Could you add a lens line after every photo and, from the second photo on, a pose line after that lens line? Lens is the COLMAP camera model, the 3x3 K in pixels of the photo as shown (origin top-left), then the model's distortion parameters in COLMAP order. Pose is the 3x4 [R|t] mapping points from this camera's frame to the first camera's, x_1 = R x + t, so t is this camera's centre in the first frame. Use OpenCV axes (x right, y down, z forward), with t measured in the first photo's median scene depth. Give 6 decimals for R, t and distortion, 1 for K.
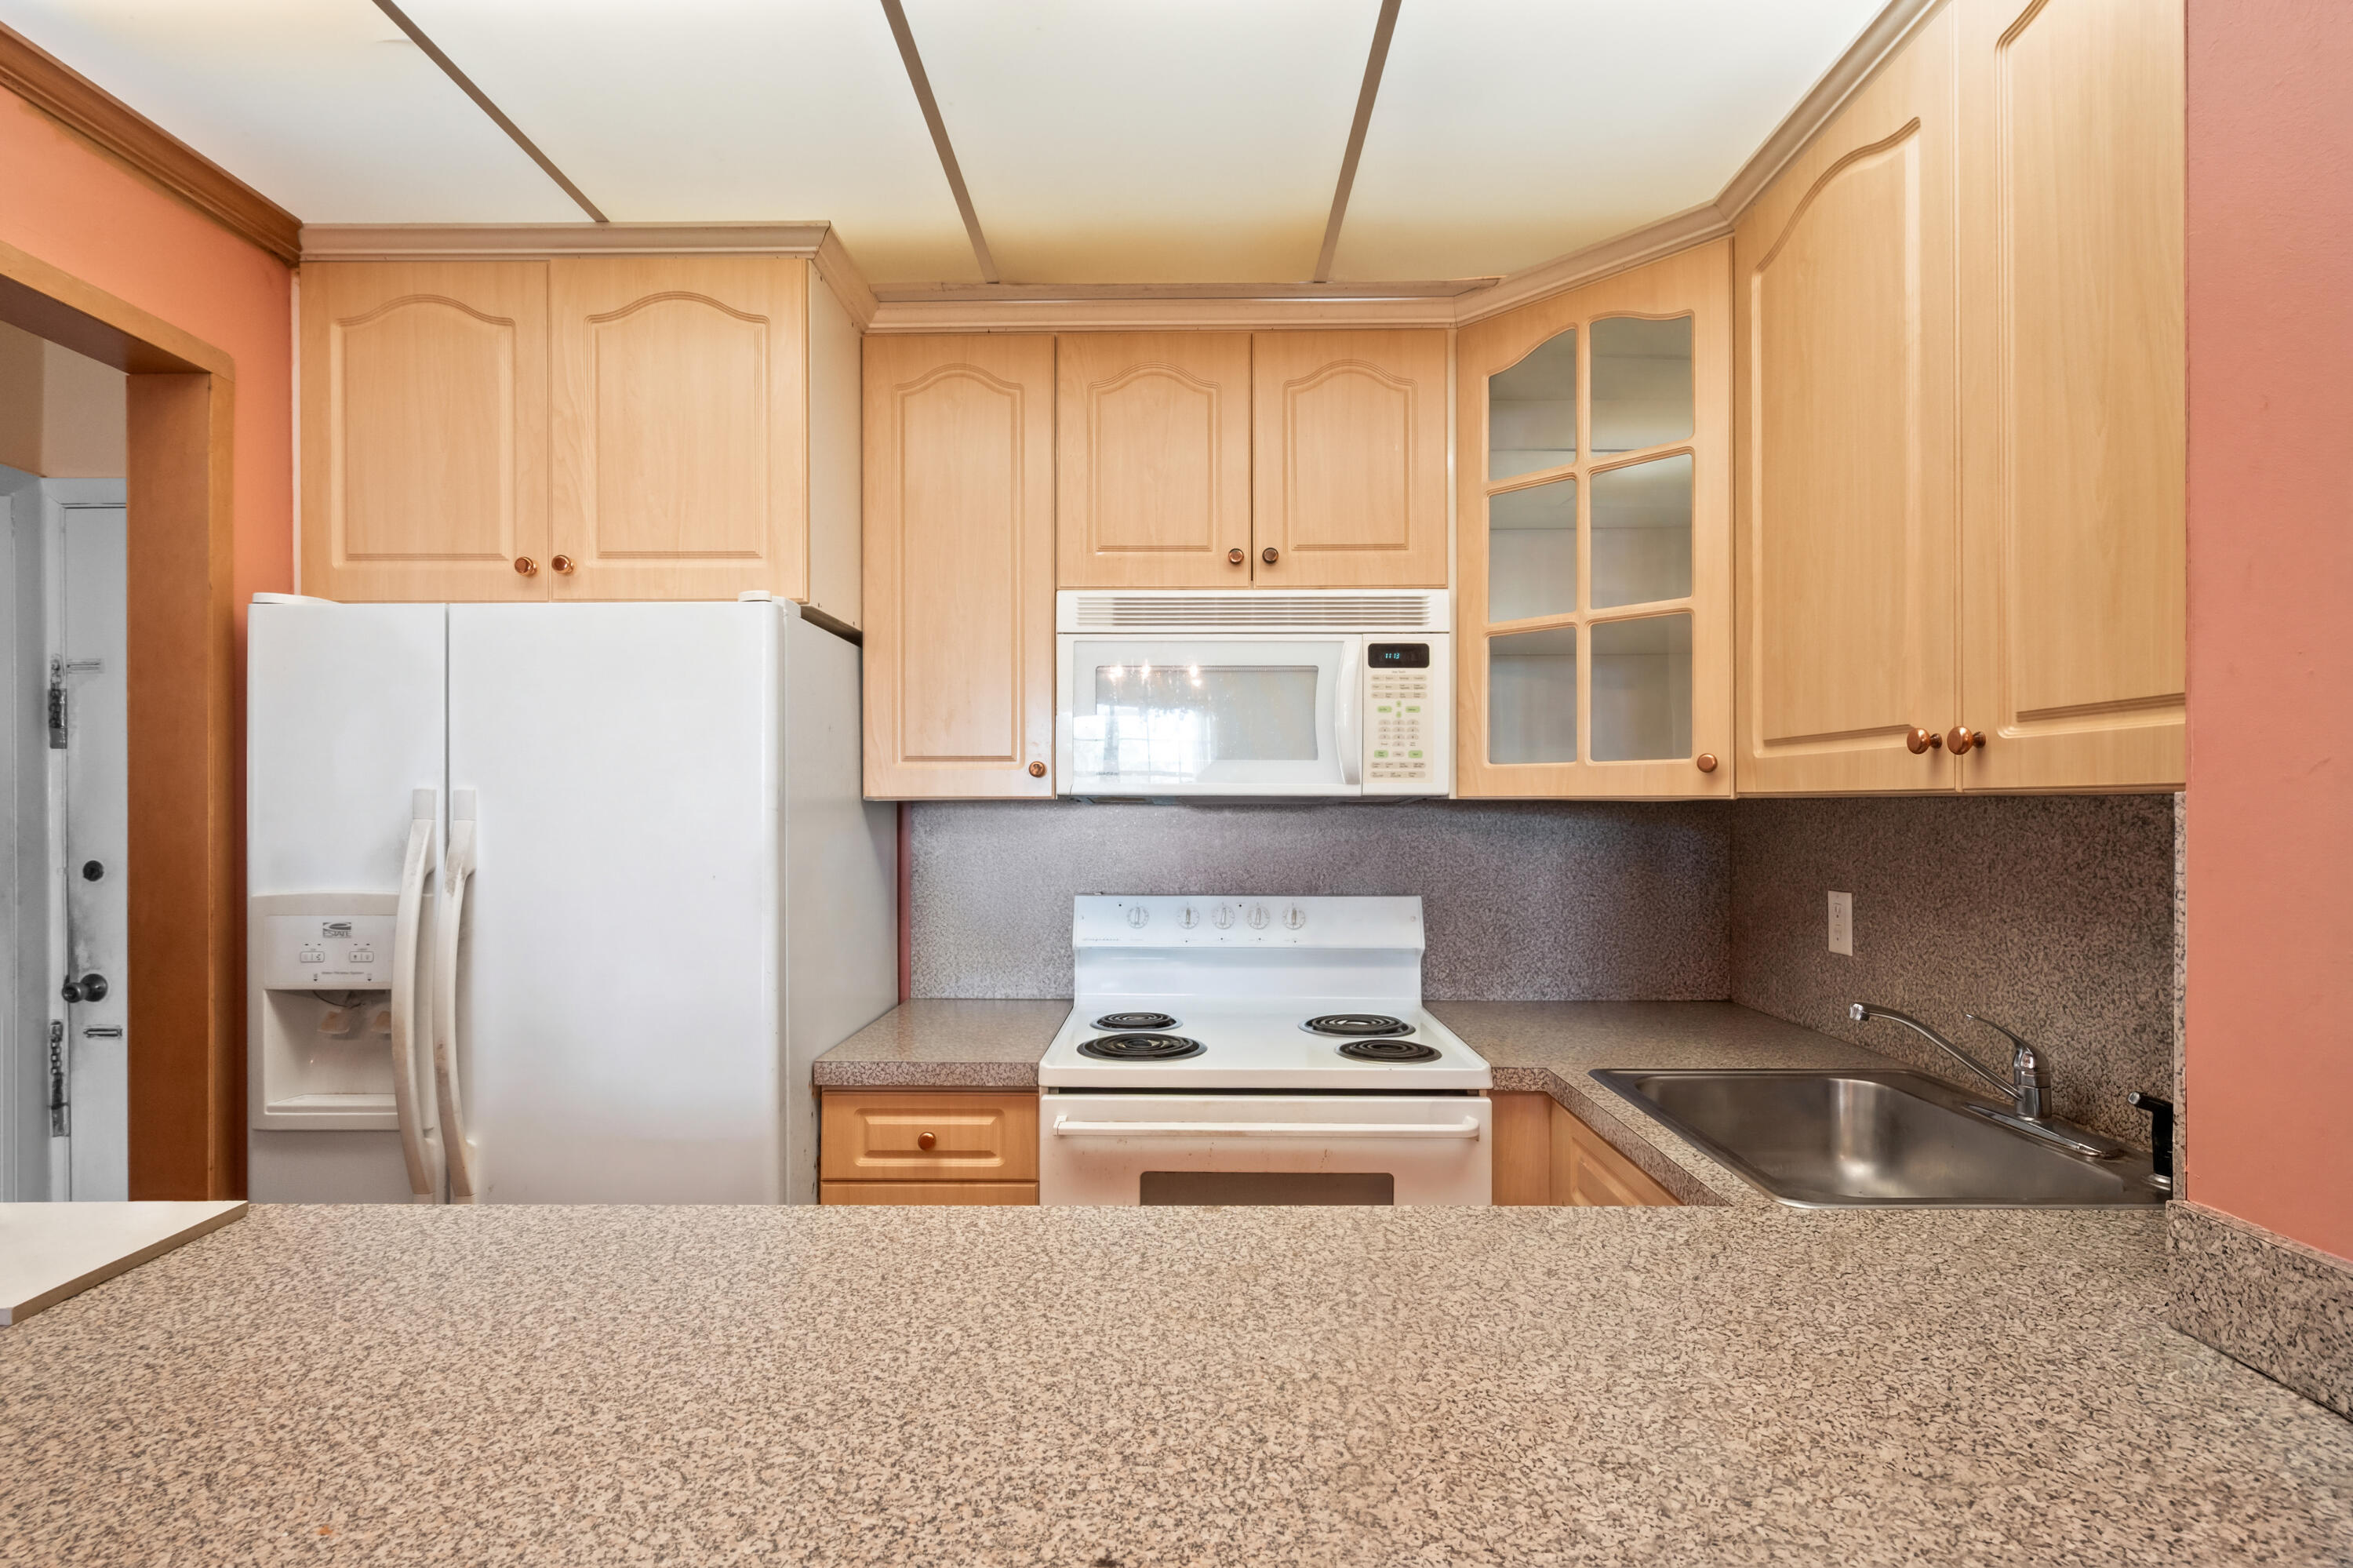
lens RADIAL K [[1085.8, 0, 1181.8], [0, 1085.8, 792.3], [0, 0, 1]] dist [-0.007862, 0.003714]
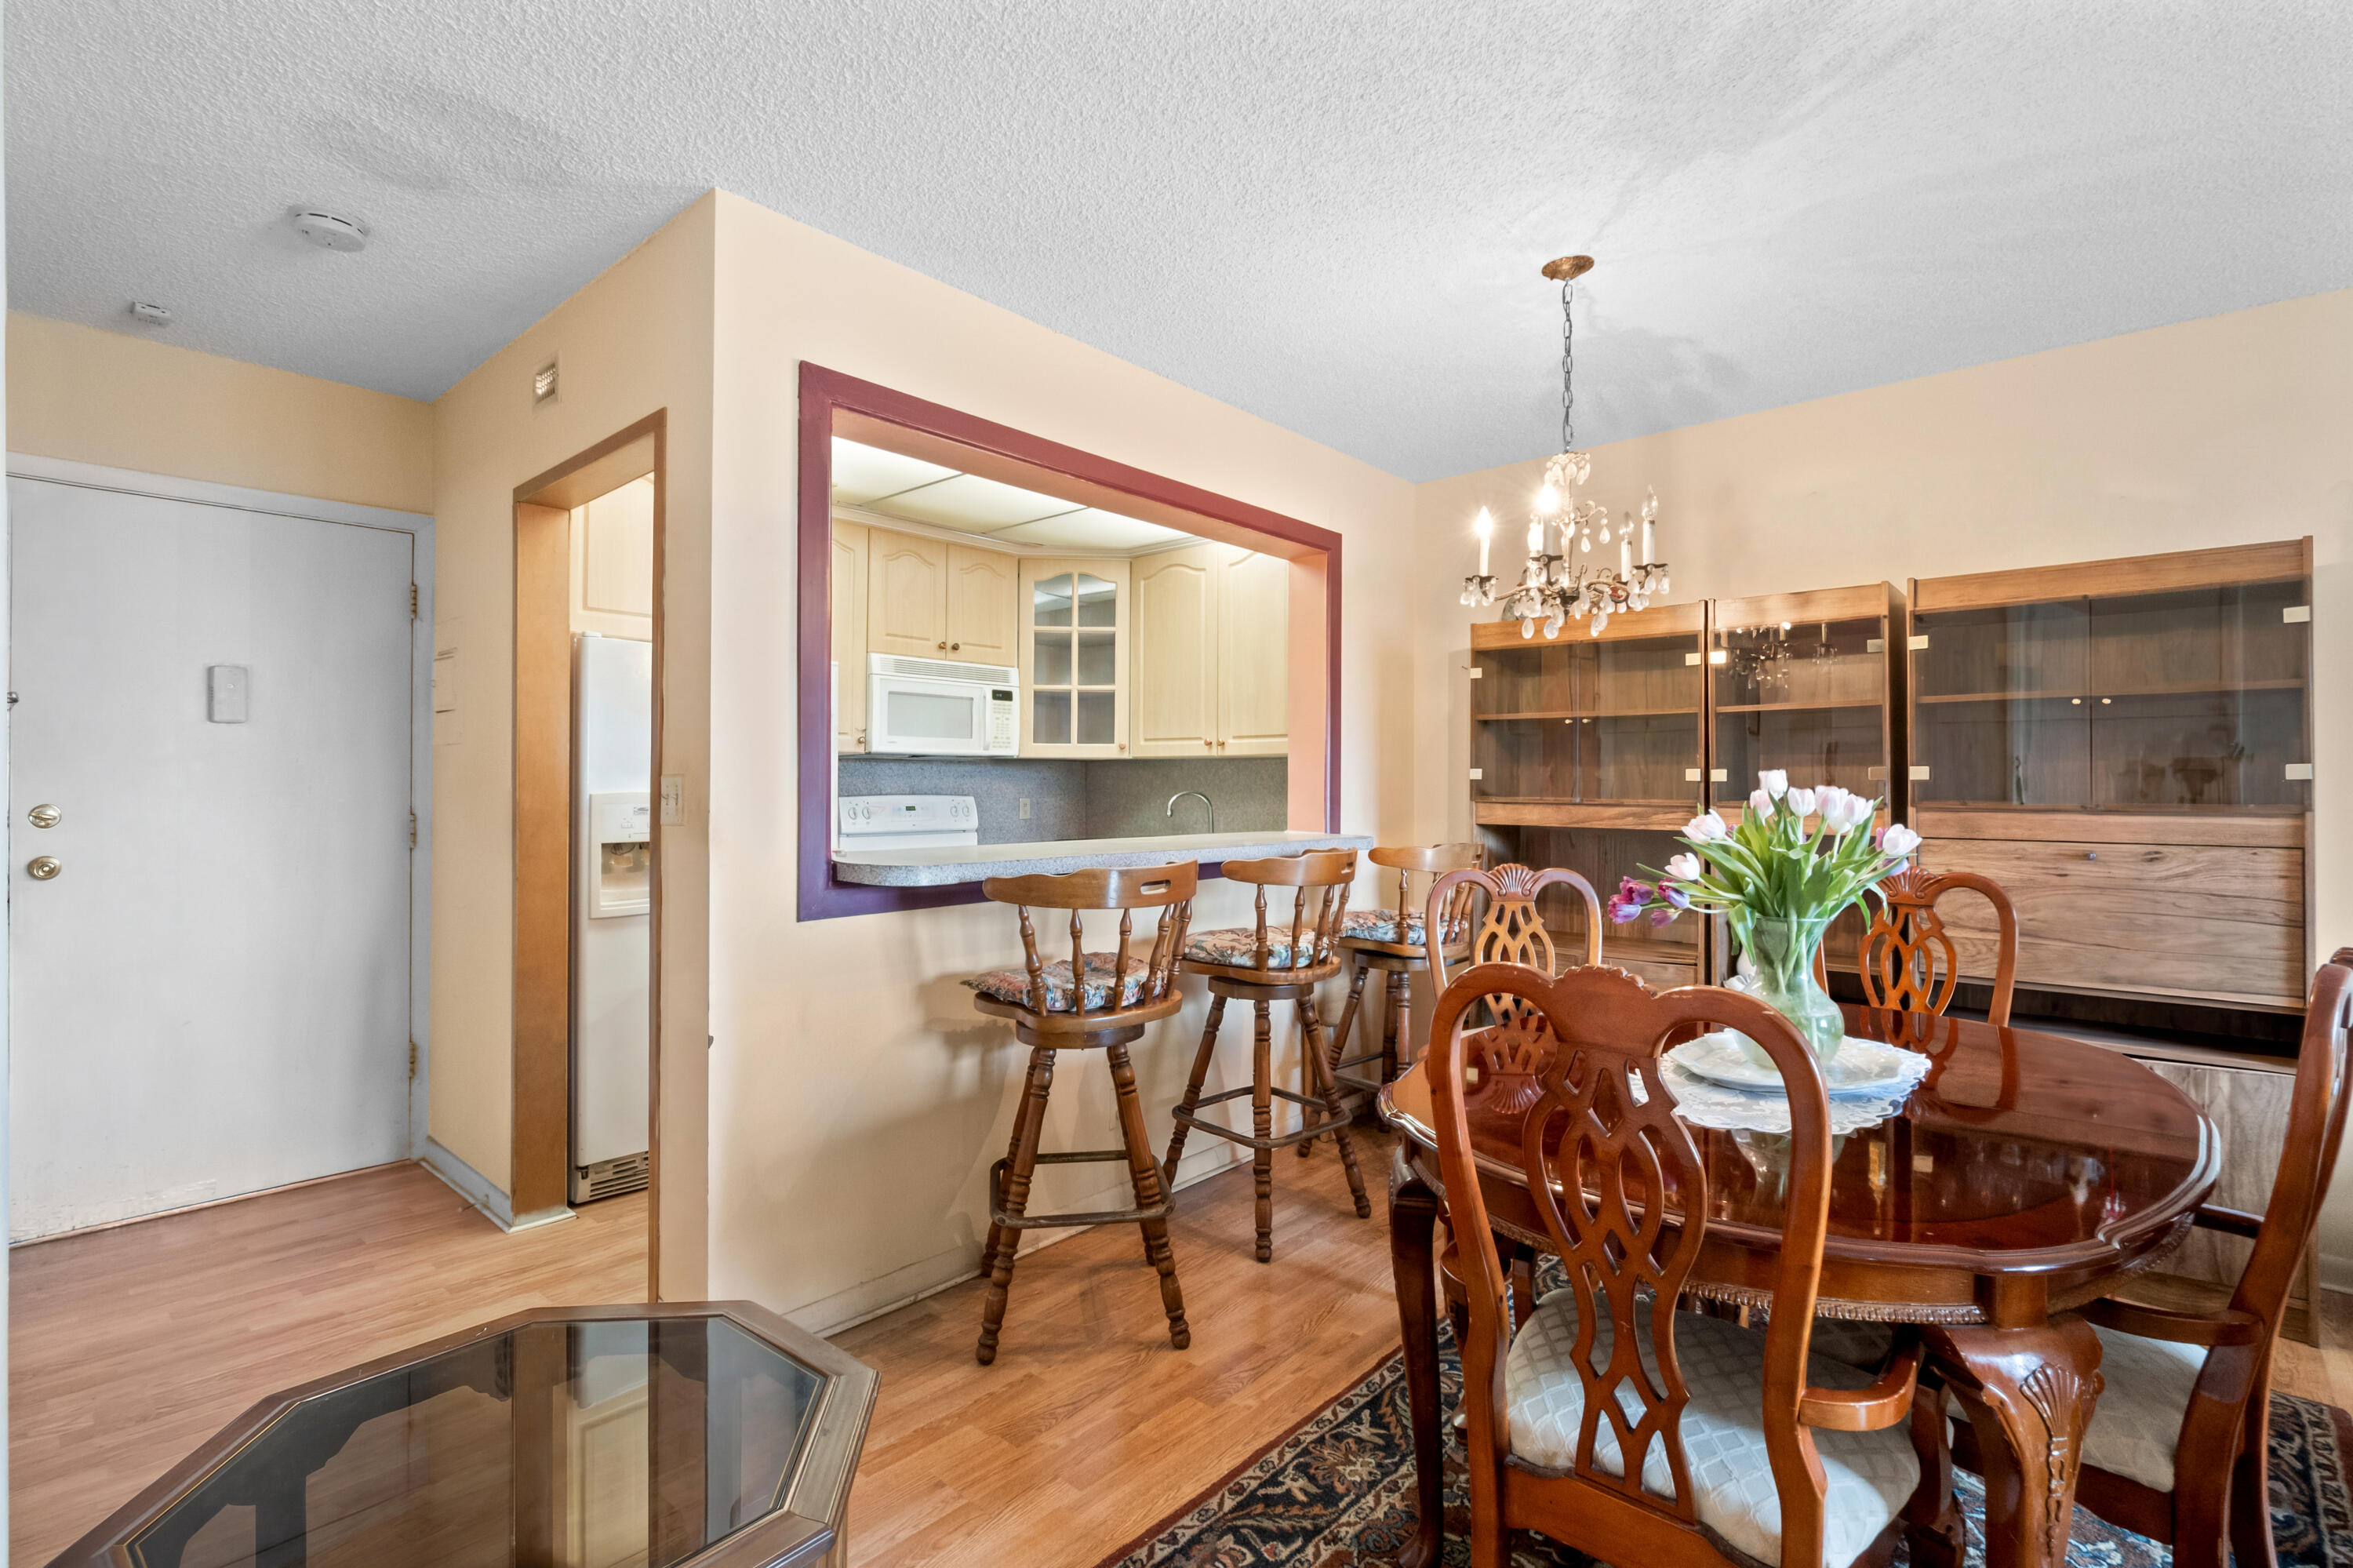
lens RADIAL K [[1085.8, 0, 1173.5], [0, 1085.8, 790.4], [0, 0, 1]] dist [-0.007862, 0.003714]
pose [[0.656887, -0.000541, 0.753989, -1.359038], [-0.013331, 0.999835, 0.012331, 0.044969], [-0.753871, -0.018152, 0.656771, -0.835941]]
